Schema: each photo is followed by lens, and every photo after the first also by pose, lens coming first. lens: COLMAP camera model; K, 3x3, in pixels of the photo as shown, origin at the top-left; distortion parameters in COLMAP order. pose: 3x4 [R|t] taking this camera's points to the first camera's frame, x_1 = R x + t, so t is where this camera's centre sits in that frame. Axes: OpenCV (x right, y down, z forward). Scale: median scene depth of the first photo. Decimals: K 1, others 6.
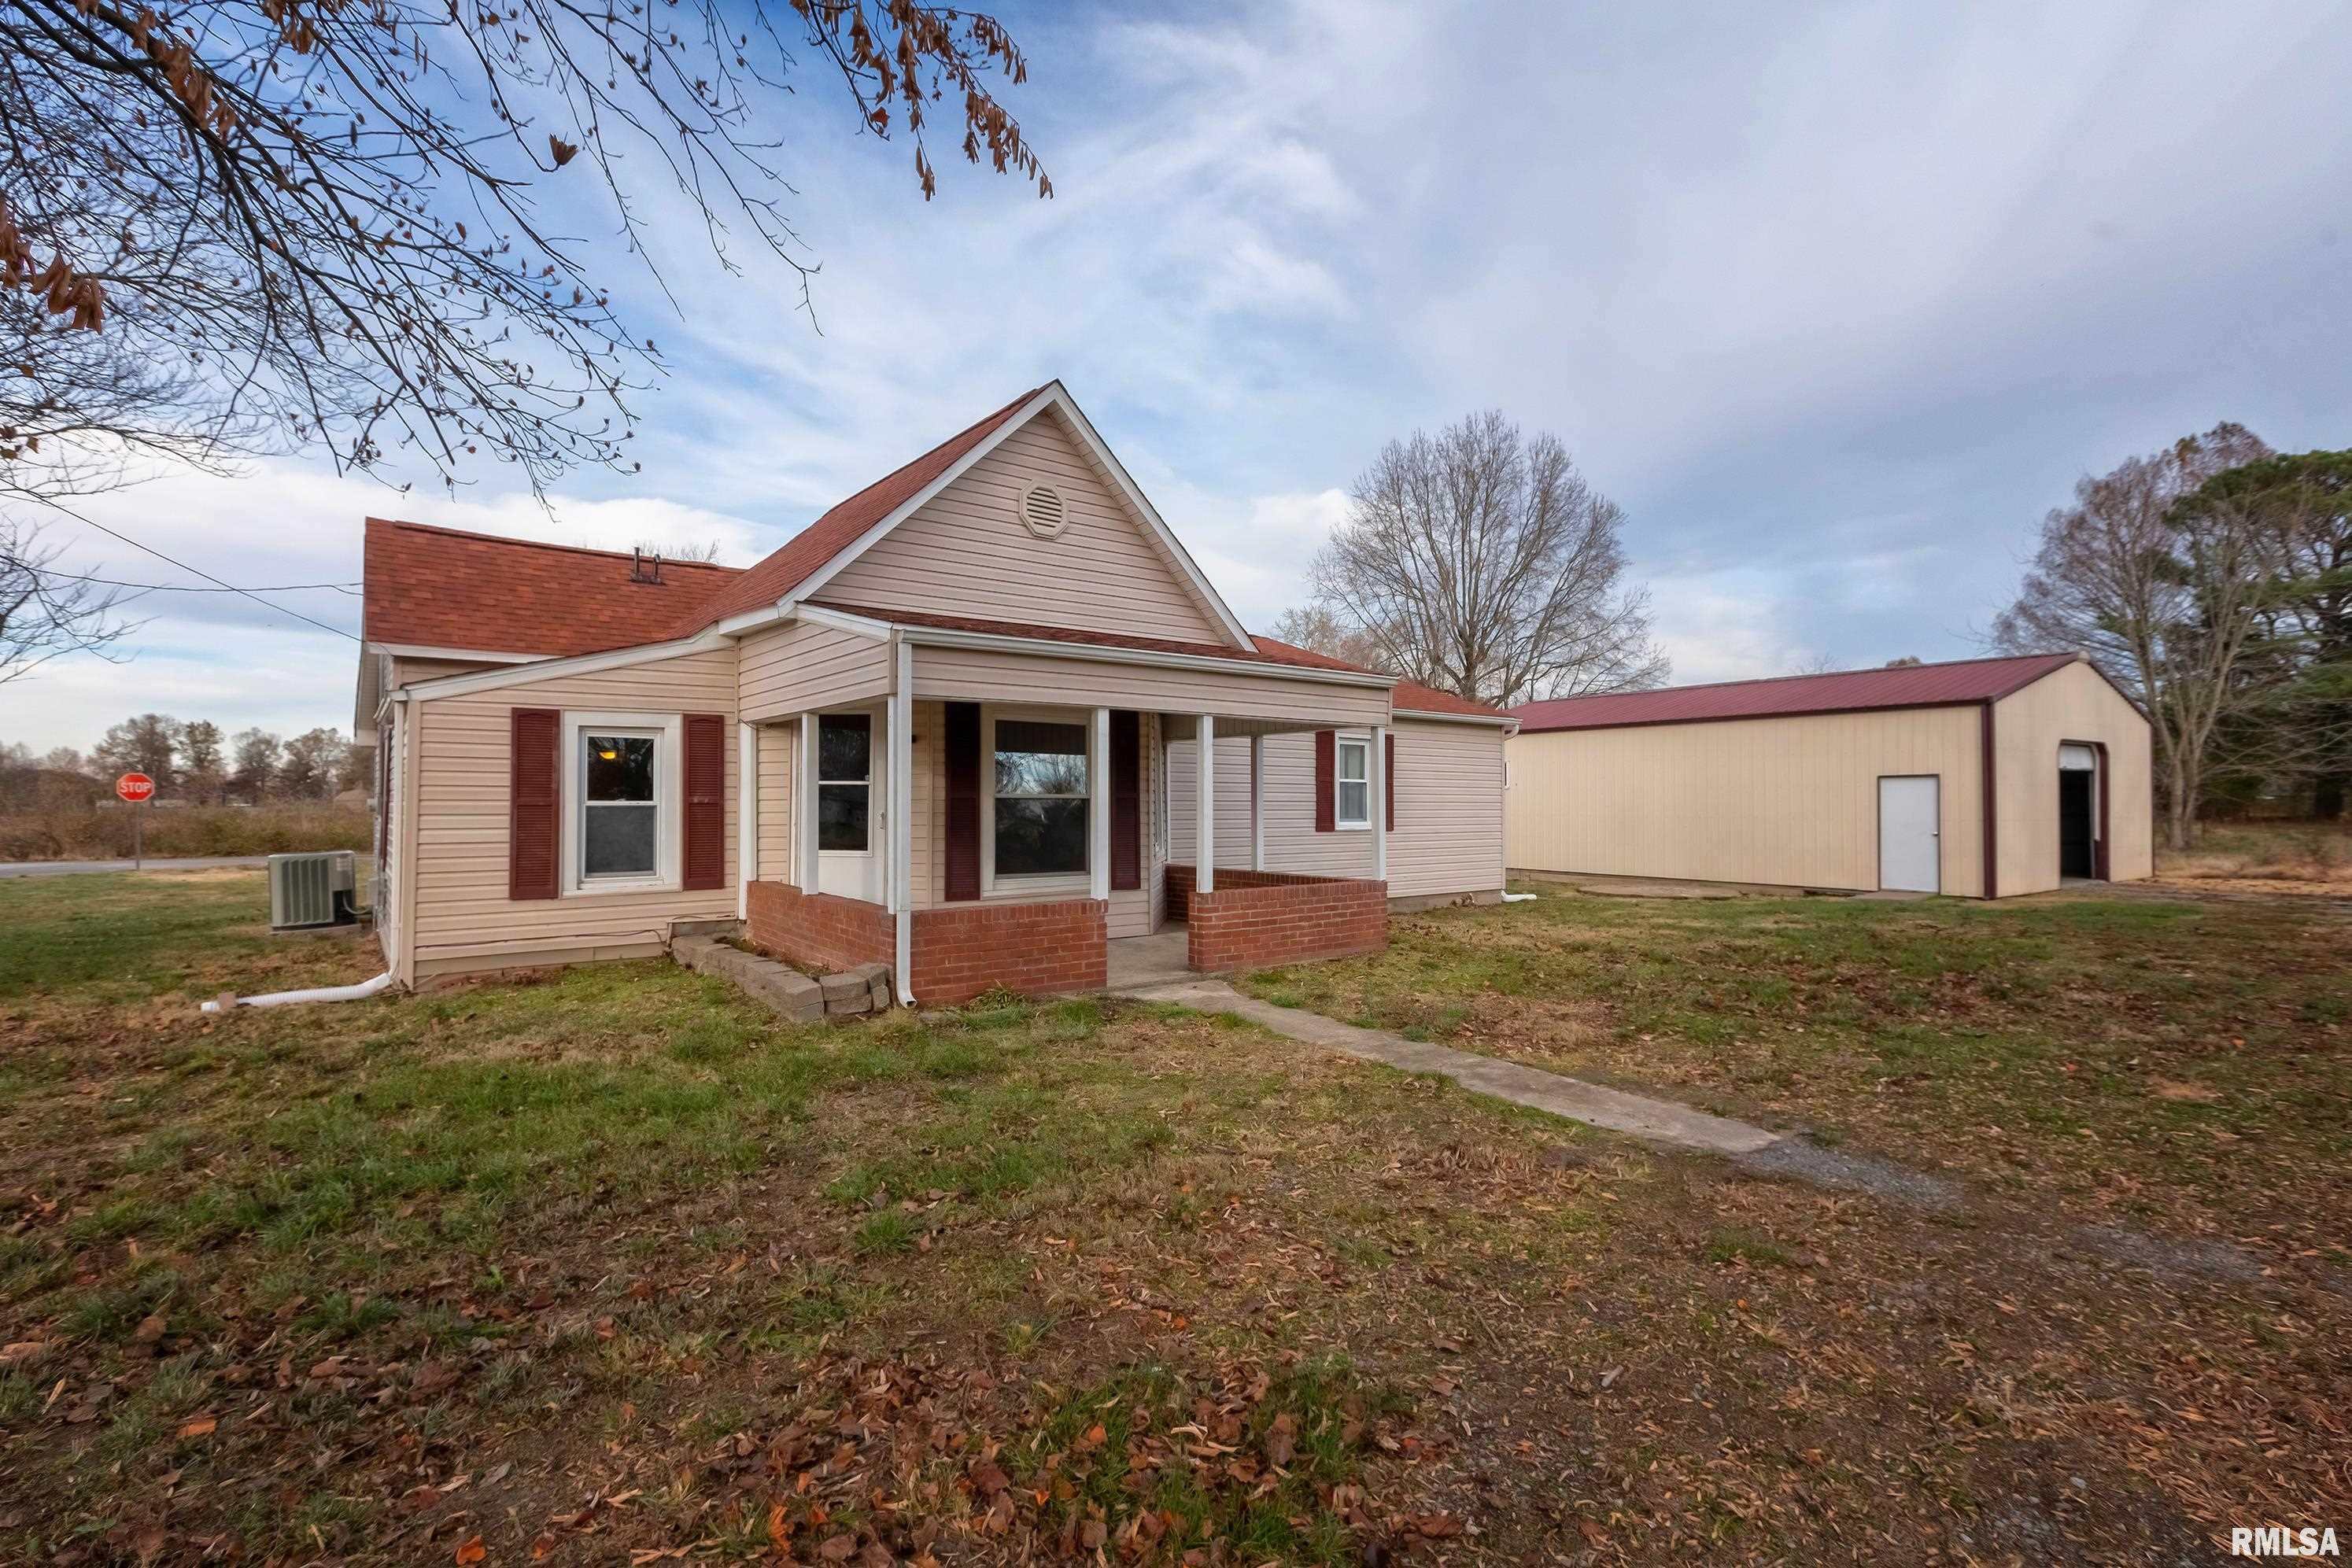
lens RADIAL K [[1073.0, 0, 1169.6], [0, 1073.0, 774.6], [0, 0, 1]] dist [-0.002694, -0.001836]
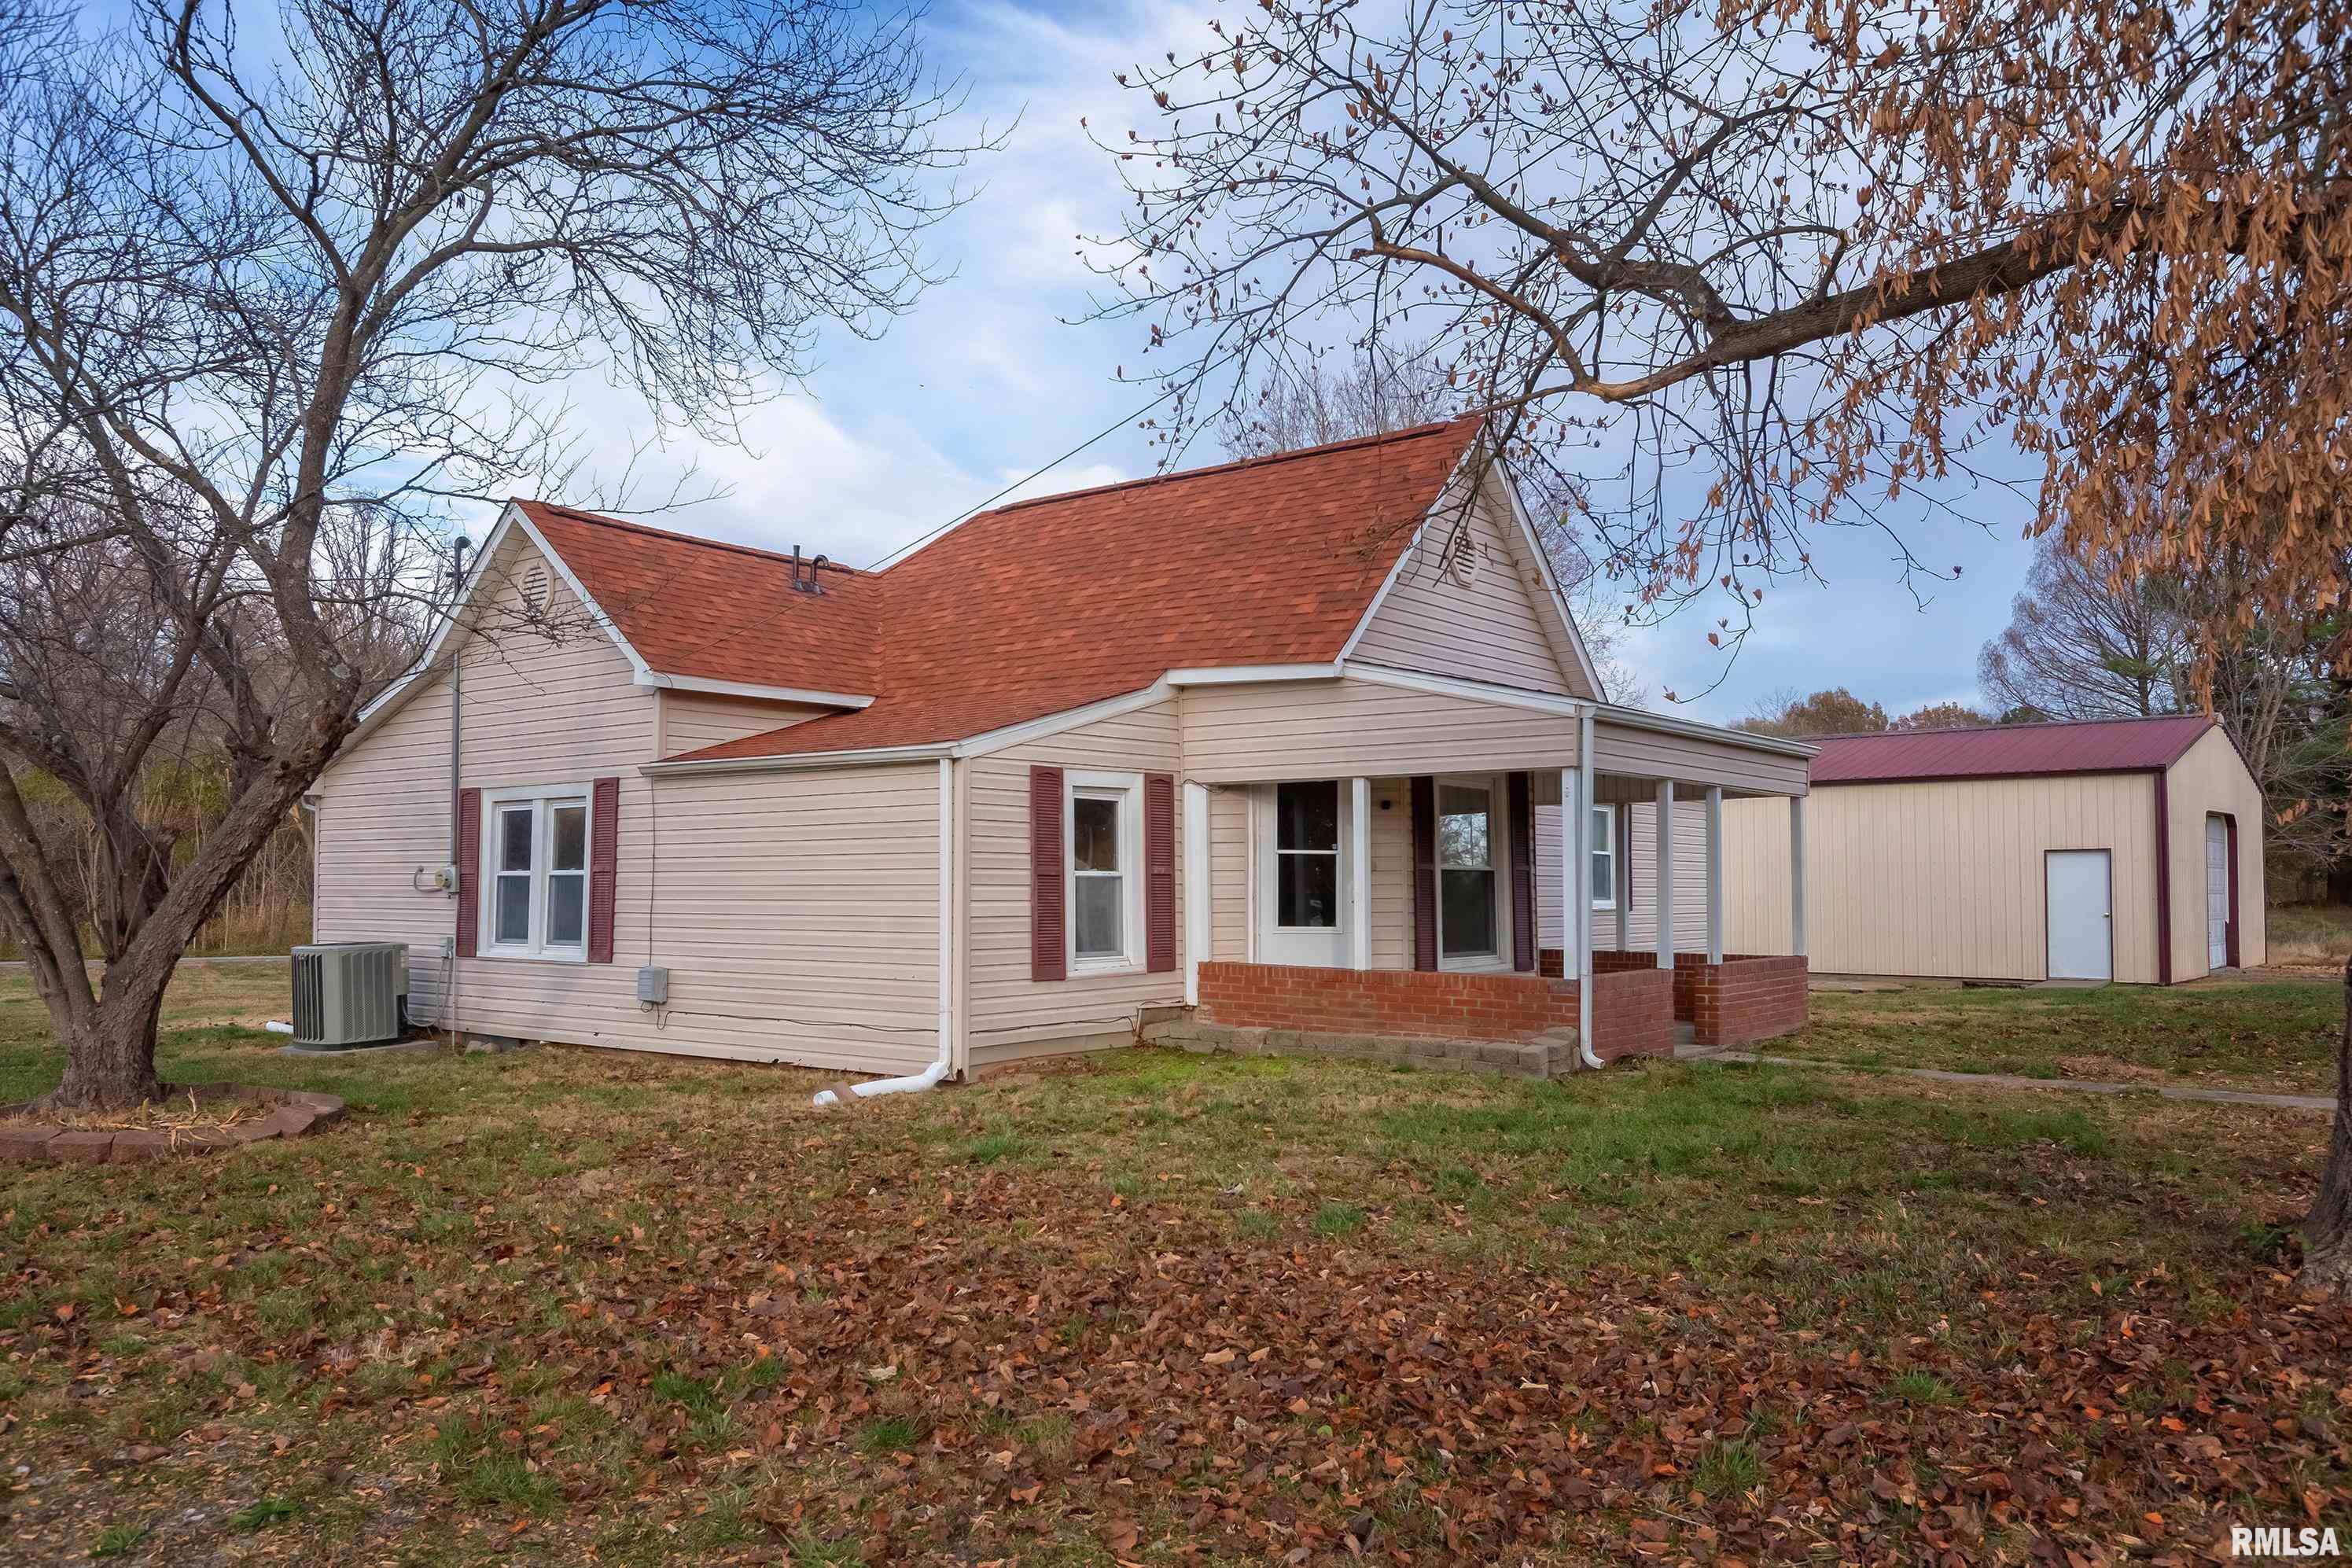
lens RADIAL K [[1686.7, 0, 1181.1], [0, 1686.7, 799.2], [0, 0, 1]] dist [0.003334, -0.001089]
pose [[0.968569, 0.013109, 0.248400, -0.754784], [-0.006836, 0.999636, -0.026097, 0.001050], [-0.248652, 0.023578, 0.968306, -0.354090]]
